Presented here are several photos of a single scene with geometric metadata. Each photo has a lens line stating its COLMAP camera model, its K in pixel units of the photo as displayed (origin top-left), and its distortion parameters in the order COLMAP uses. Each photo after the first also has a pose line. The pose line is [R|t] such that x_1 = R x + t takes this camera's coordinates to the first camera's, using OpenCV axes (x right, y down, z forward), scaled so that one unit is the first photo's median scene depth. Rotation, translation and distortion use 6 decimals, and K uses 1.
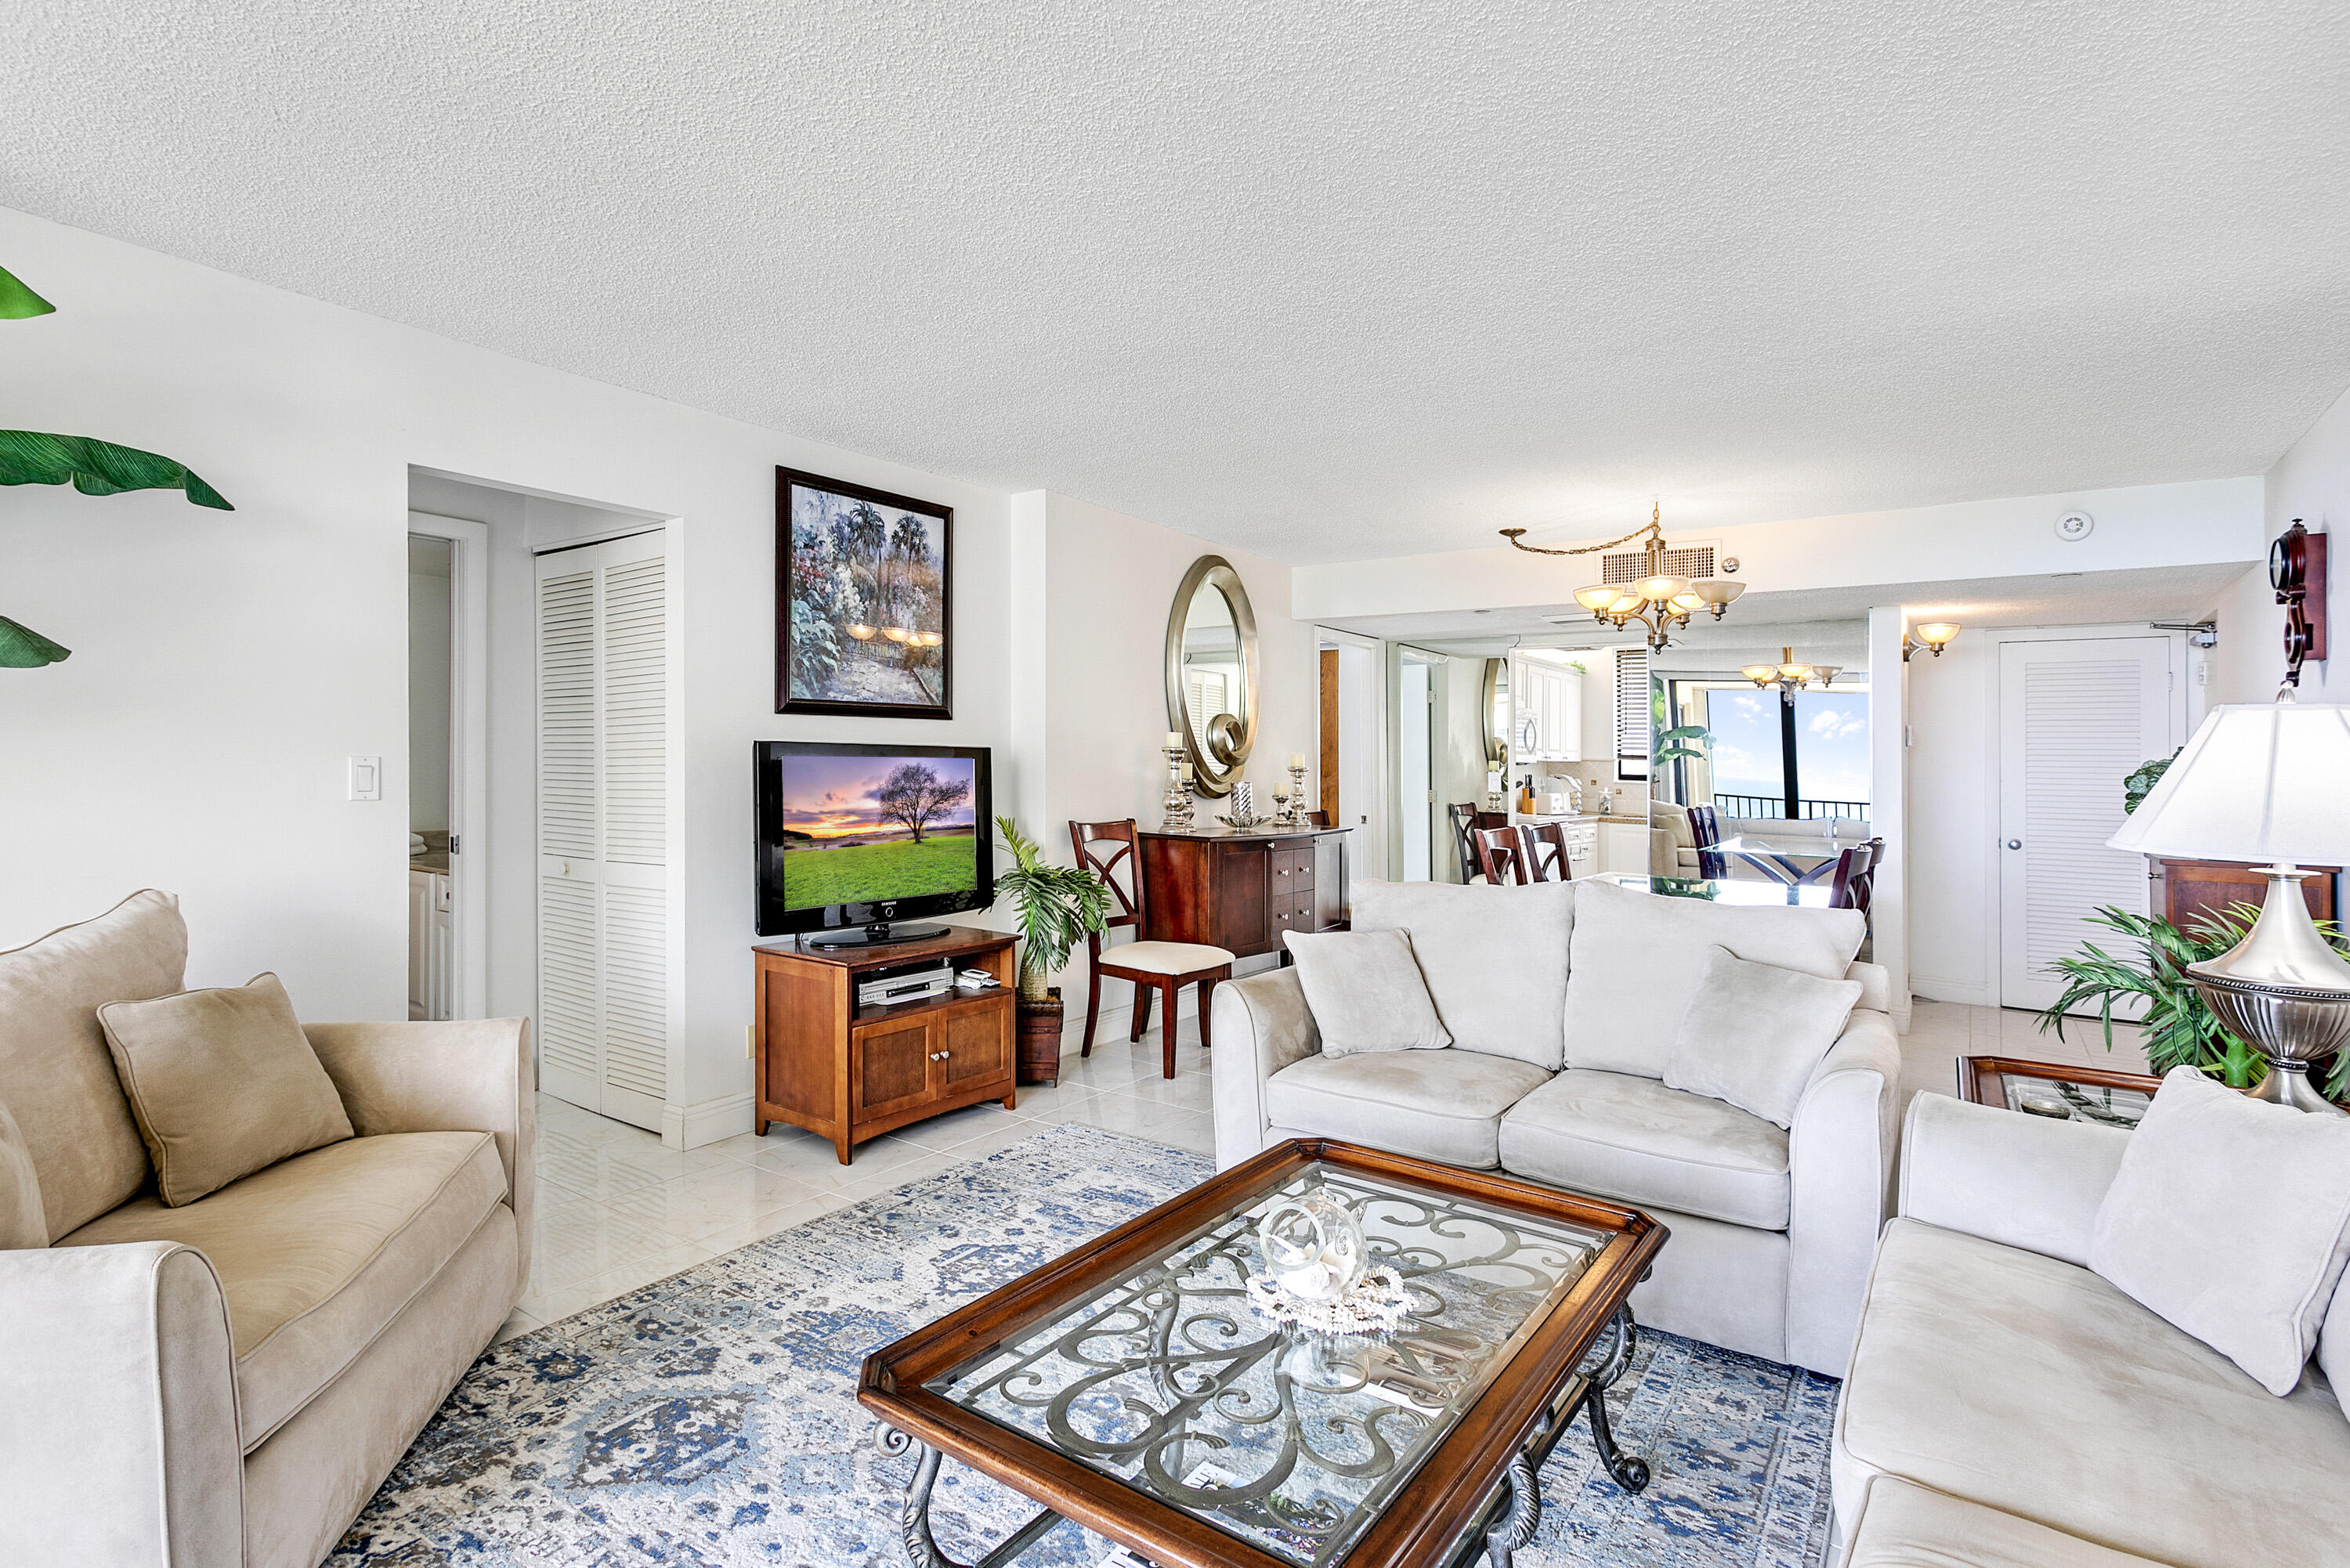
lens RADIAL K [[1132.9, 0, 1171.7], [0, 1132.9, 768.3], [0, 0, 1]] dist [0.002782, 0.000792]
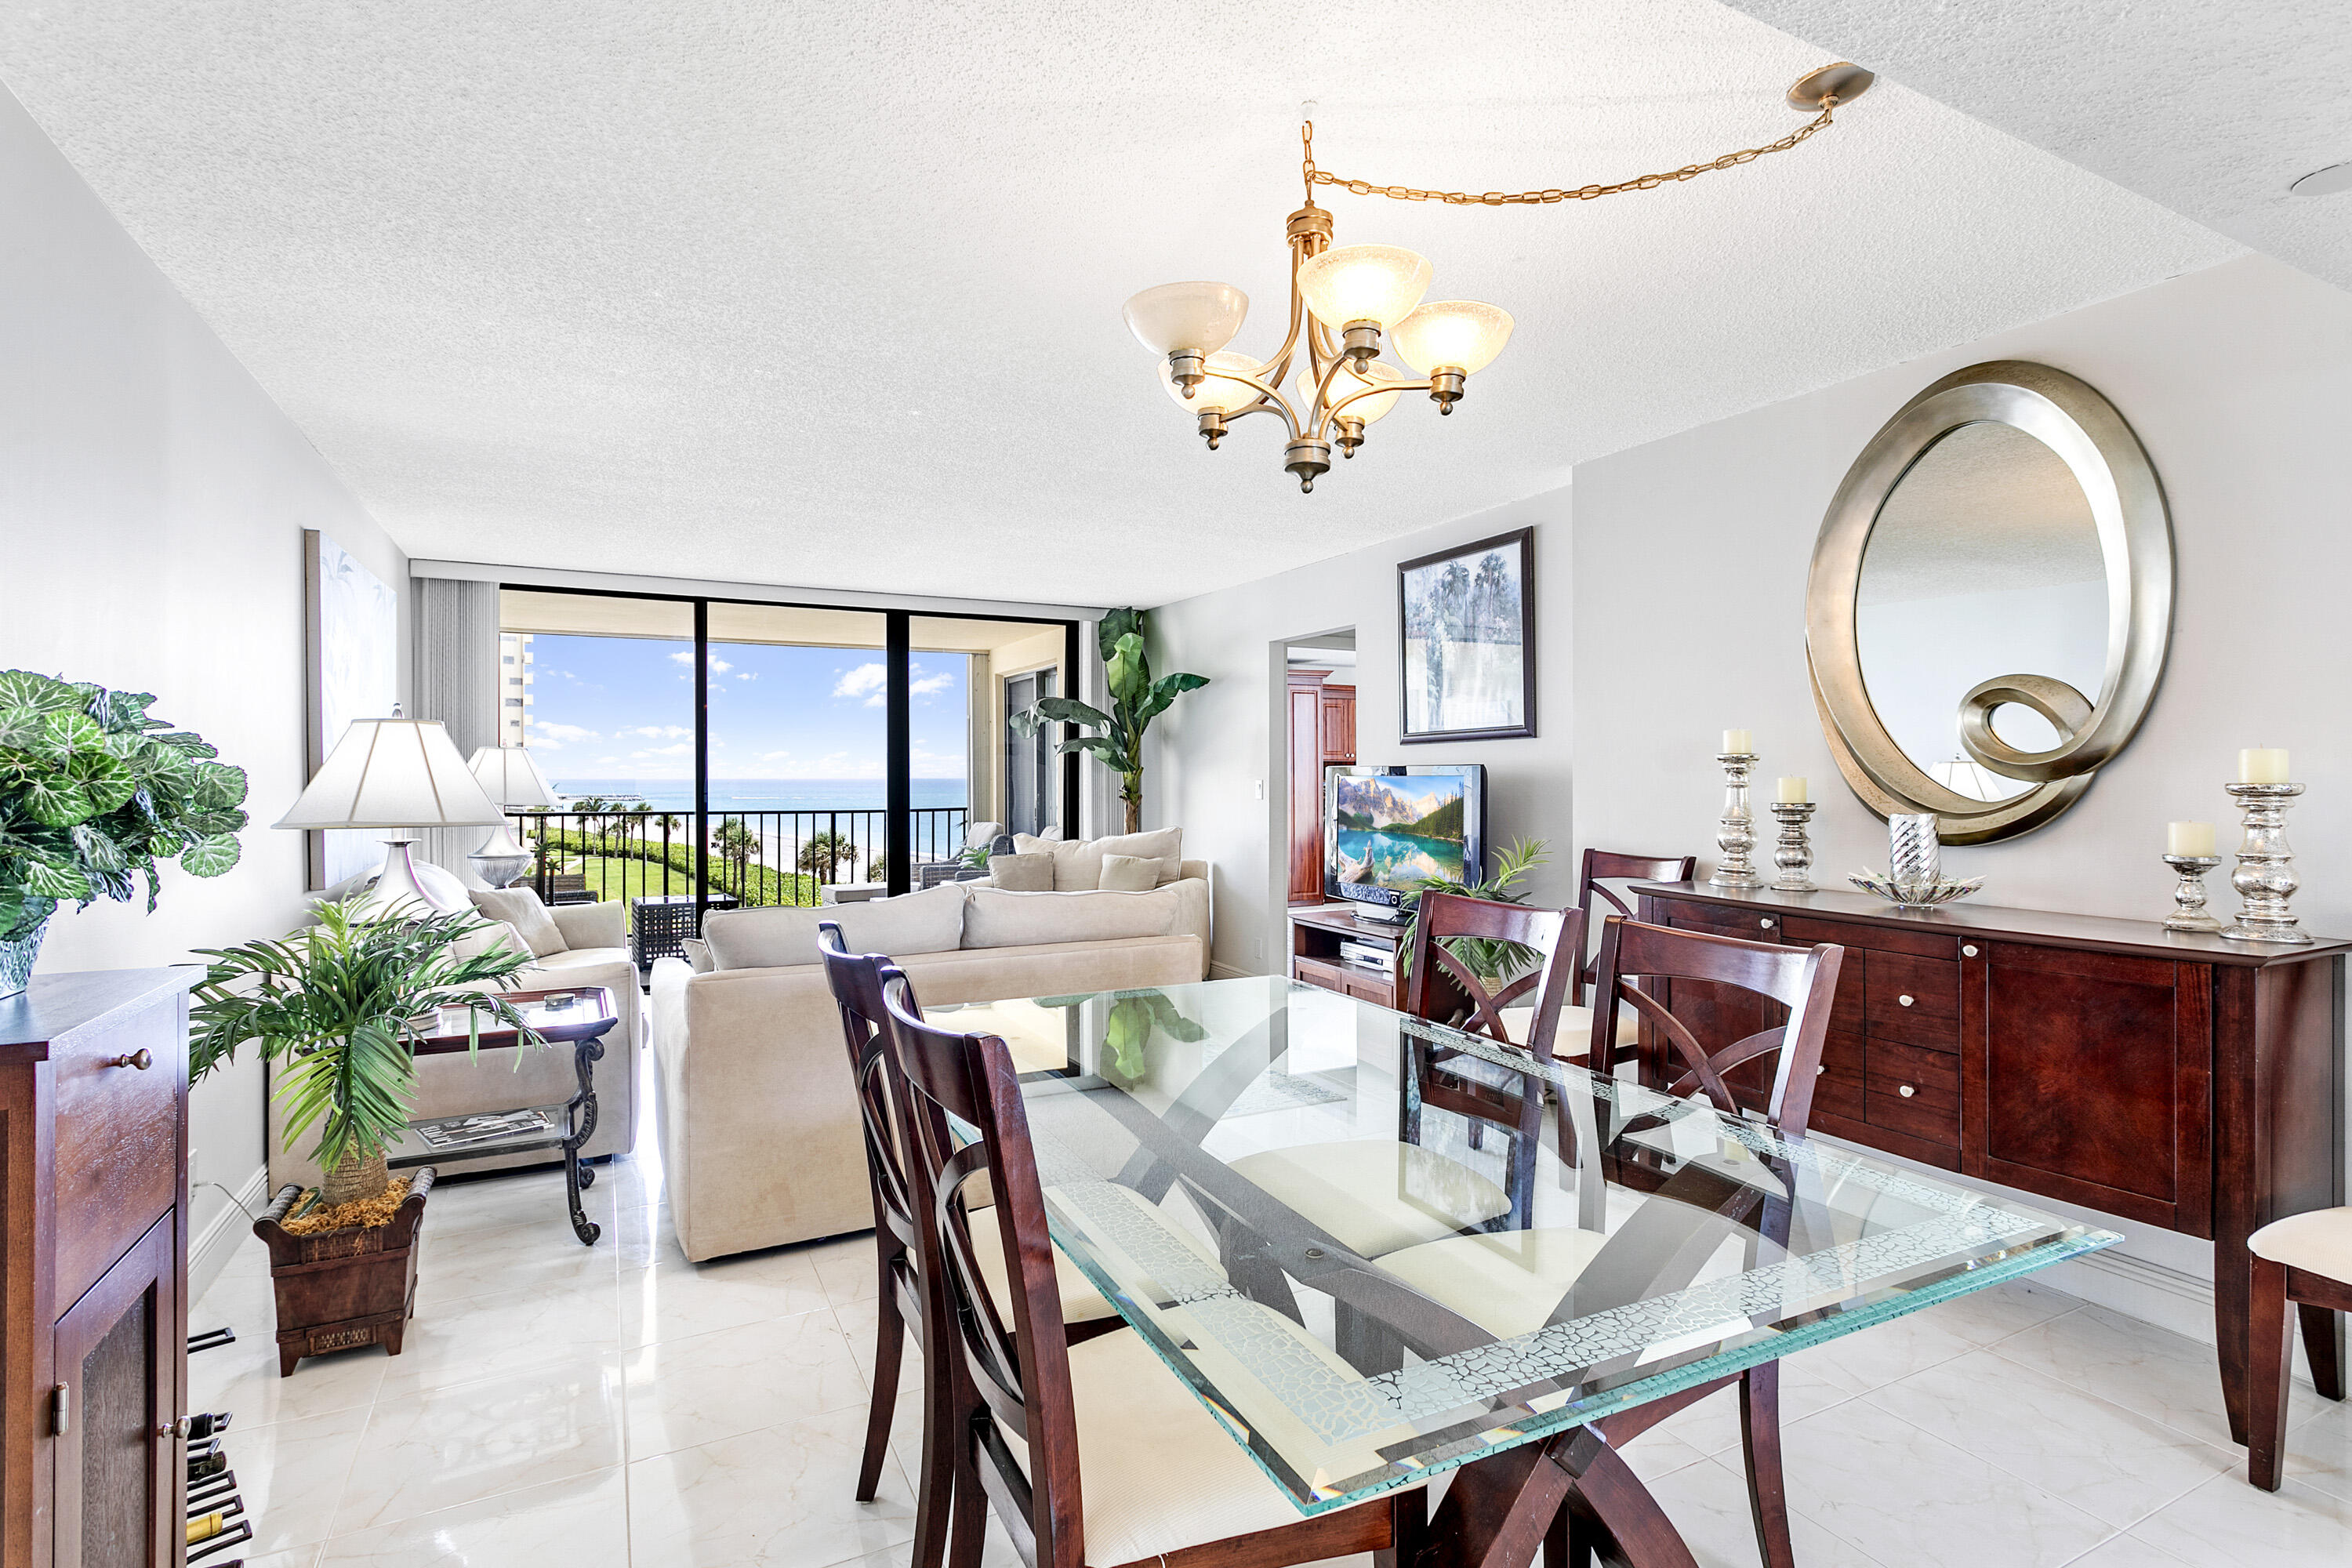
lens RADIAL K [[1133.9, 0, 1141.0], [0, 1133.9, 722.8], [0, 0, 1]] dist [0.002782, 0.000792]
pose [[-0.511120, -0.033163, -0.858869, 0.946998], [0.006790, 0.999068, -0.042617, -0.017983], [0.859482, -0.027614, -0.510419, 1.374563]]
